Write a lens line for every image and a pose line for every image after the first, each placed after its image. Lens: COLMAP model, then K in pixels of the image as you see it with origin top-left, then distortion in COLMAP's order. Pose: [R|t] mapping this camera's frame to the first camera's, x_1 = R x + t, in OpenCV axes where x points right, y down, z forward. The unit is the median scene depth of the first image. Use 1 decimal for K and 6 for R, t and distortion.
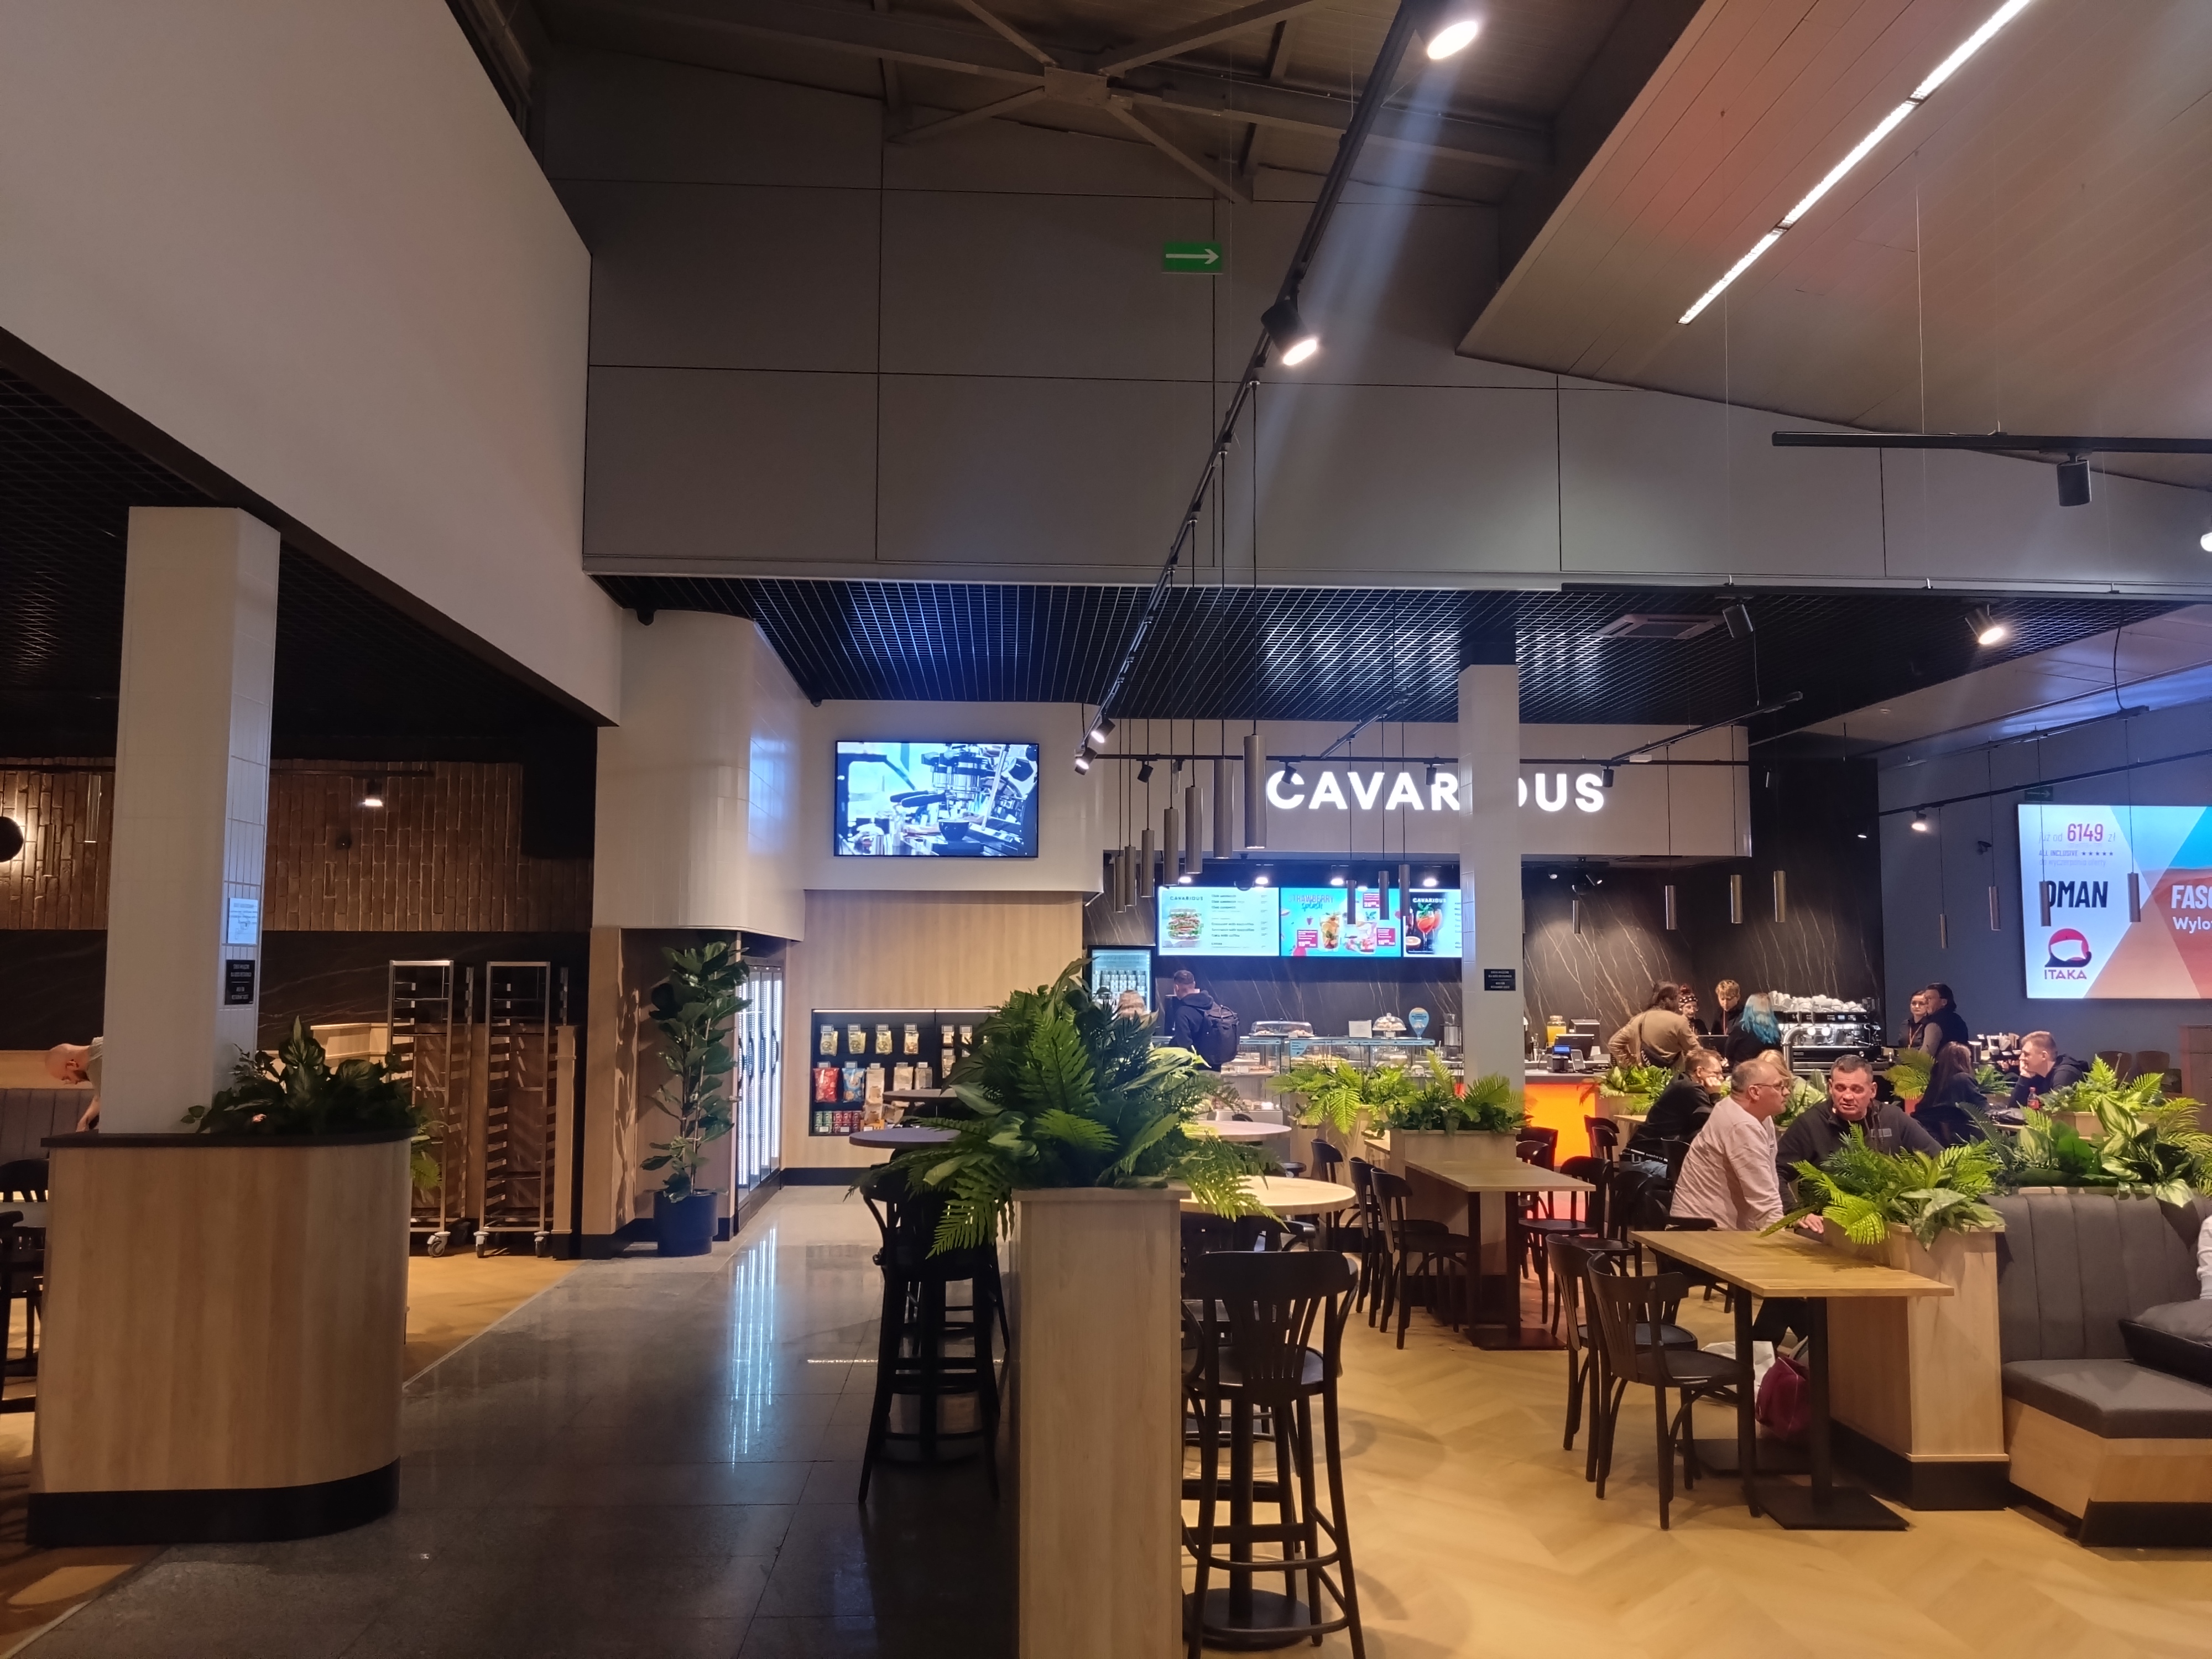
lens RADIAL K [[1725.7, 0, 1106.0], [0, 1725.7, 829.5], [0, 0, 1]] dist [0.071487, -0.128524]
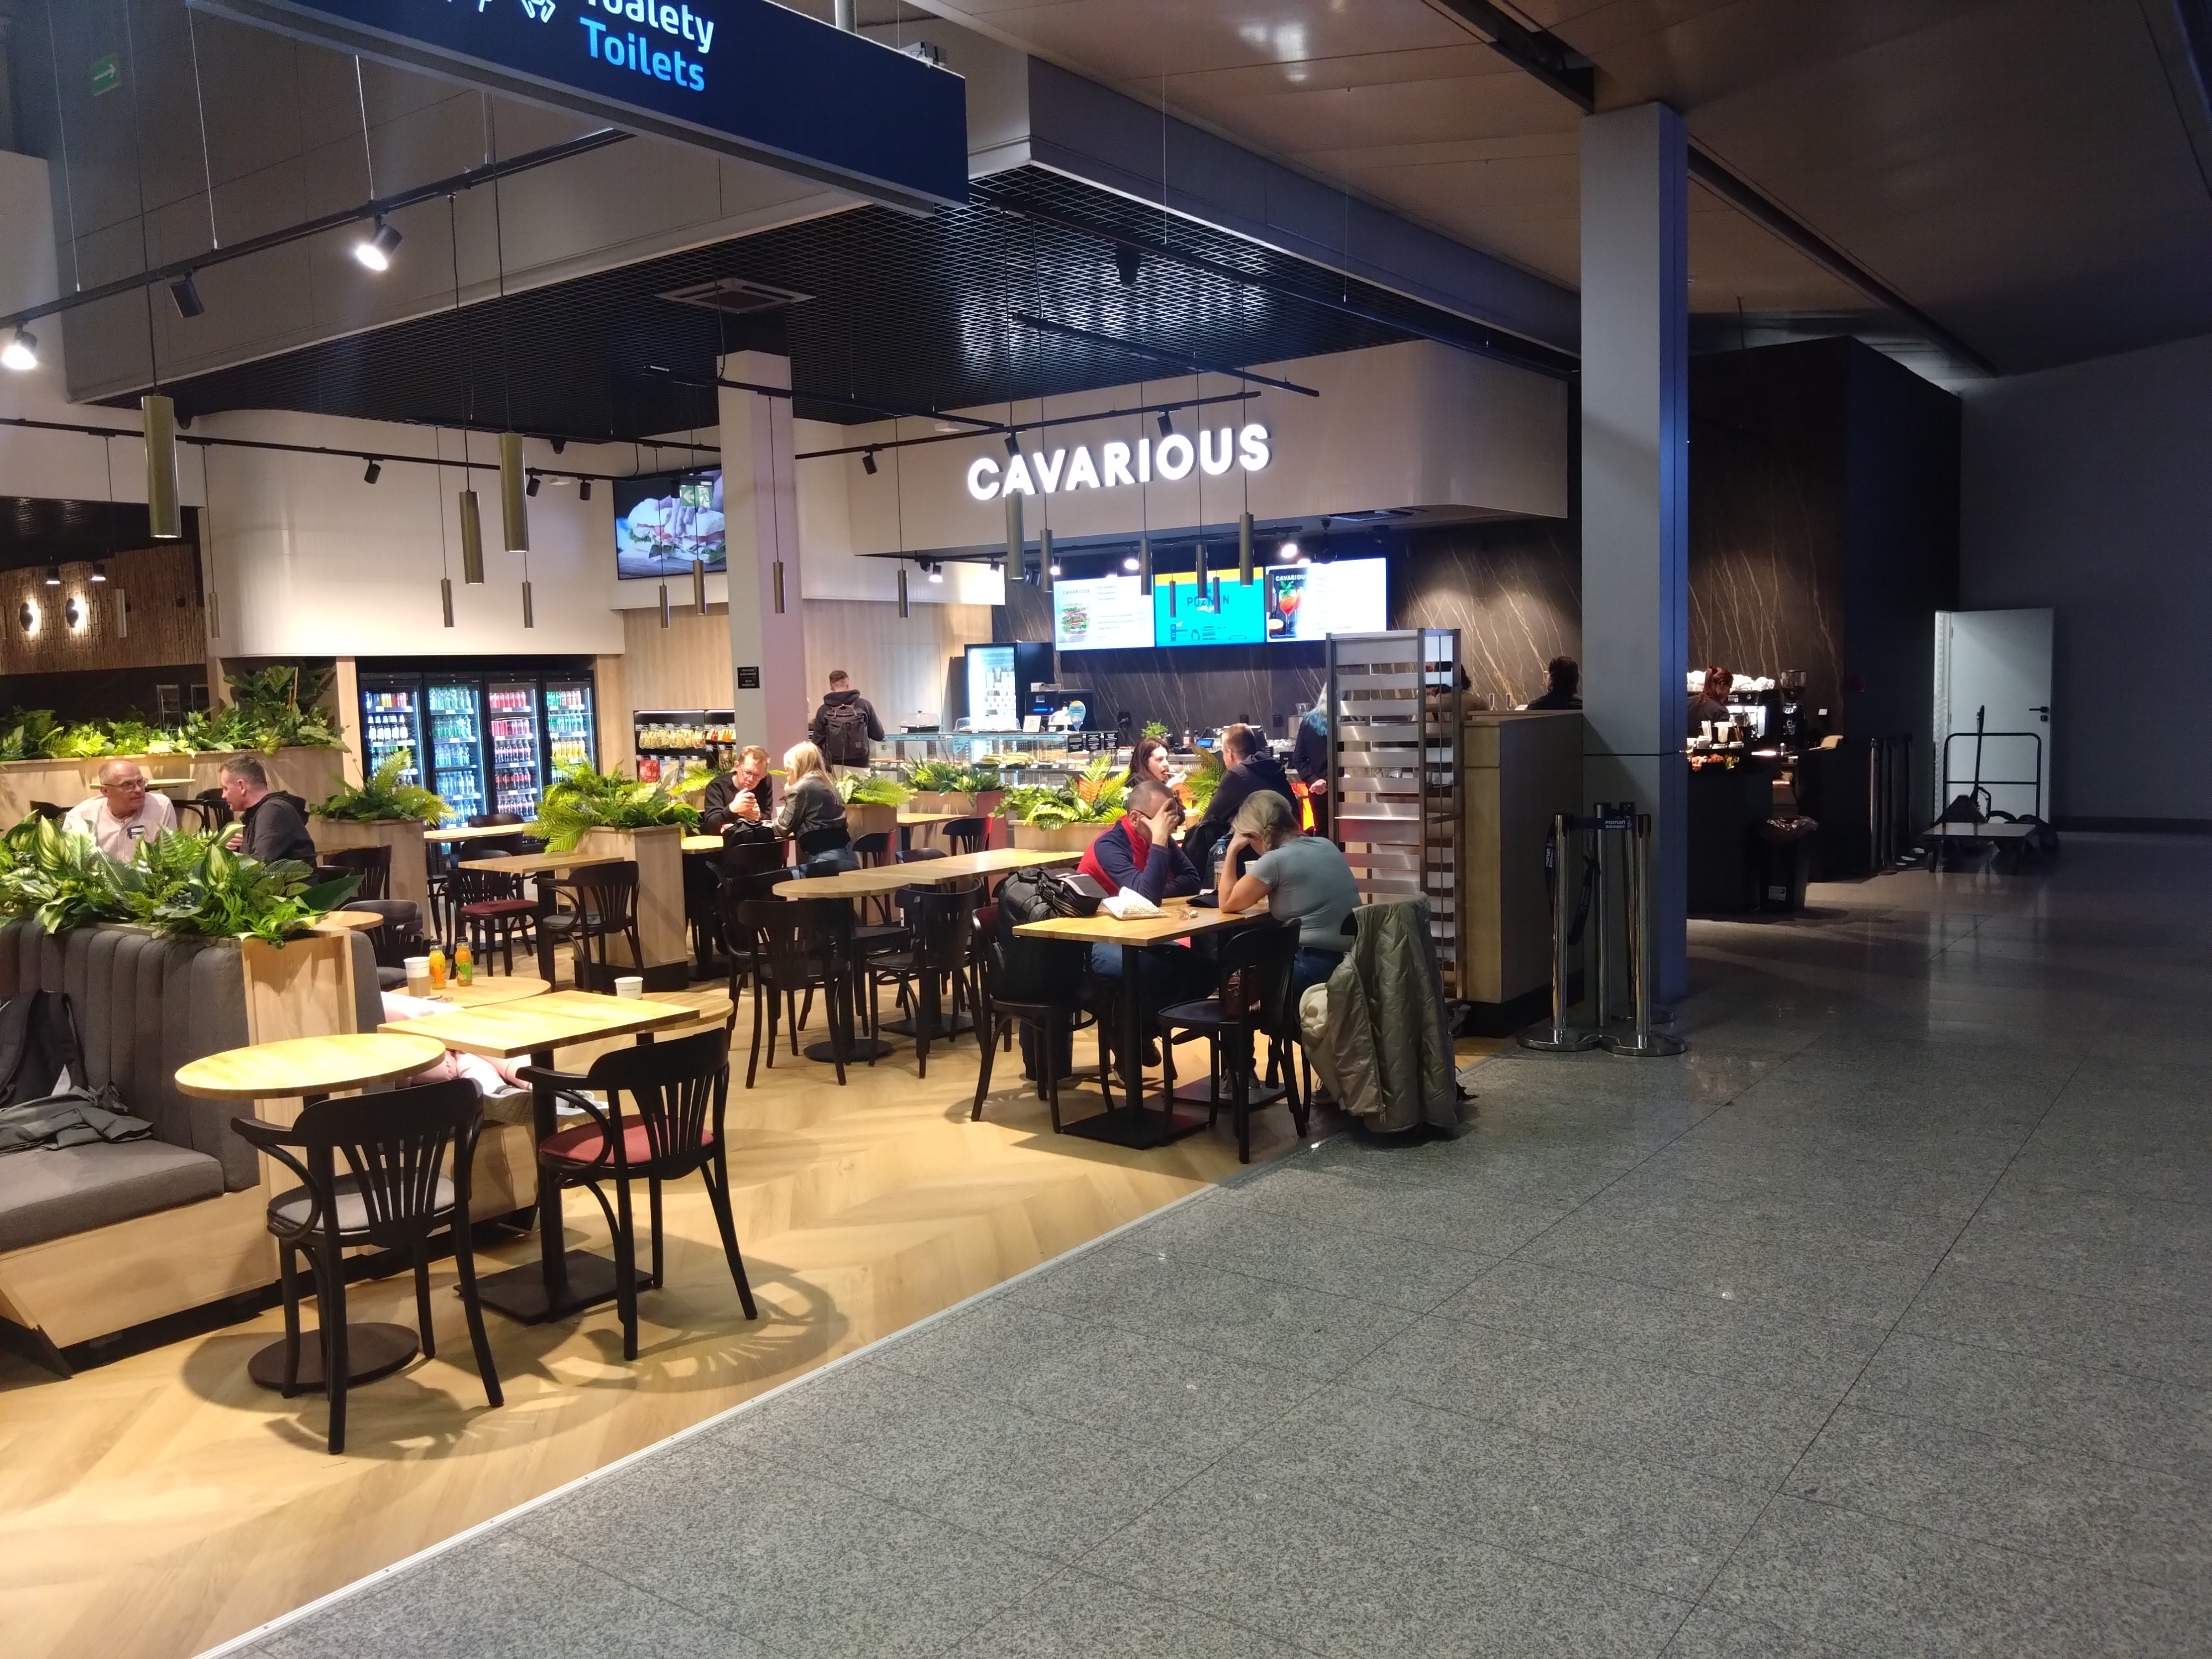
lens RADIAL K [[1725.7, 0, 1106.0], [0, 1725.7, 829.5], [0, 0, 1]] dist [0.071487, -0.128524]
pose [[0.780465, 0.028416, -0.624554, 0.766021], [0.085028, 0.984860, 0.151064, 0.029603], [0.619391, -0.171004, 0.766232, 0.263912]]
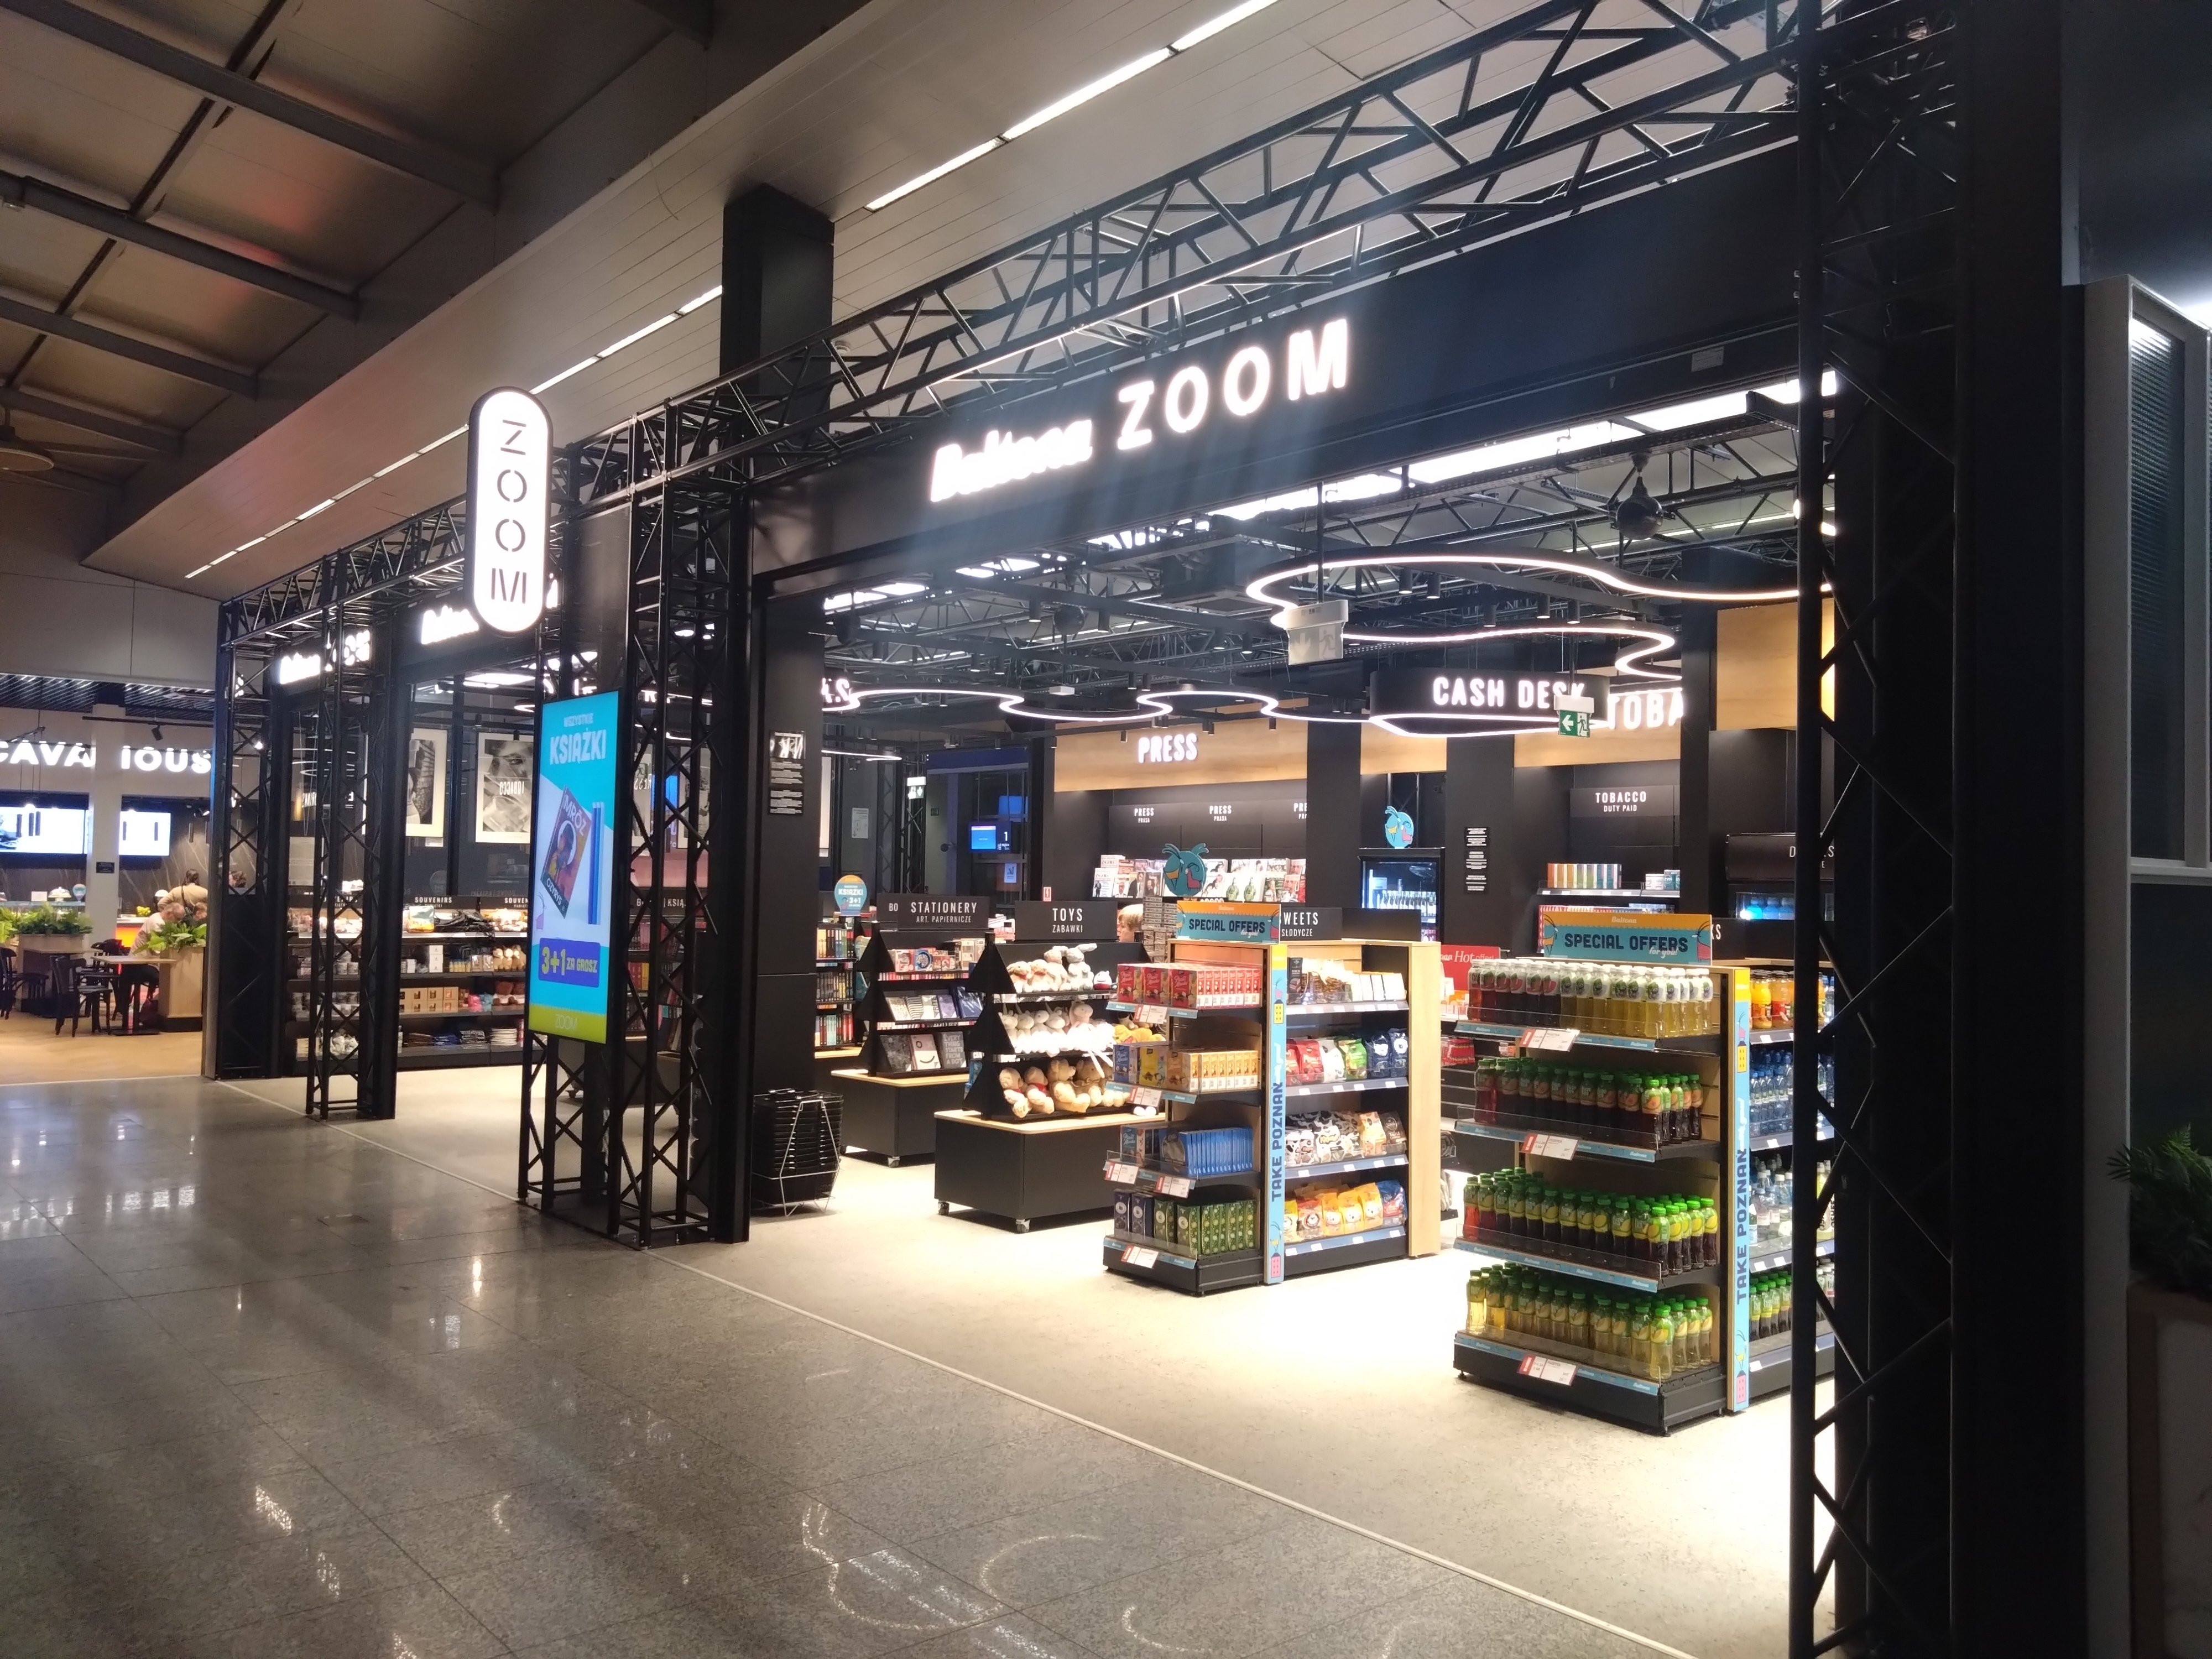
lens RADIAL K [[1725.7, 0, 1106.0], [0, 1725.7, 829.5], [0, 0, 1]] dist [0.071487, -0.128524]
pose [[0.805589, 0.032058, 0.591607, -0.020638], [-0.066610, 0.997105, 0.036672, -0.078368], [-0.588719, -0.068949, 0.805392, -0.942075]]
